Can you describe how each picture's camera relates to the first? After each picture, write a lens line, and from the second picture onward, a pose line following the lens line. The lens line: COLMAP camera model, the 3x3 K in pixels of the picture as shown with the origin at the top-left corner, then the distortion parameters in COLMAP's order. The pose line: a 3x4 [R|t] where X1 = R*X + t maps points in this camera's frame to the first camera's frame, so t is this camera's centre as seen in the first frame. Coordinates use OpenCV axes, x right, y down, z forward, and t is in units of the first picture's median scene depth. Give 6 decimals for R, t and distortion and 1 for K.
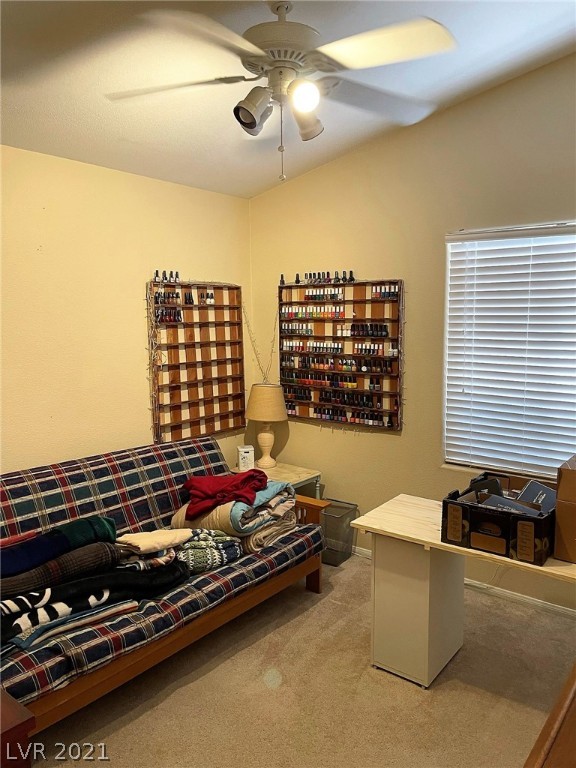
lens RADIAL K [[590.0, 0, 289.1], [0, 590.0, 385.0], [0, 0, 1]] dist [0.029336, -0.021245]
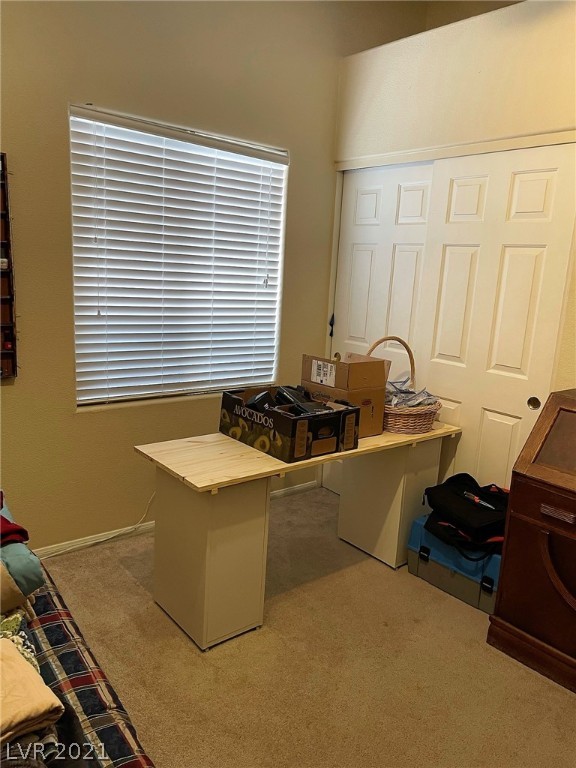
lens RADIAL K [[590.0, 0, 289.0], [0, 590.0, 382.5], [0, 0, 1]] dist [0.029336, -0.021245]
pose [[0.215227, -0.165848, 0.962378, -0.497938], [0.063444, 0.985766, 0.155690, -0.007322], [-0.974501, 0.027548, 0.222685, 0.624483]]
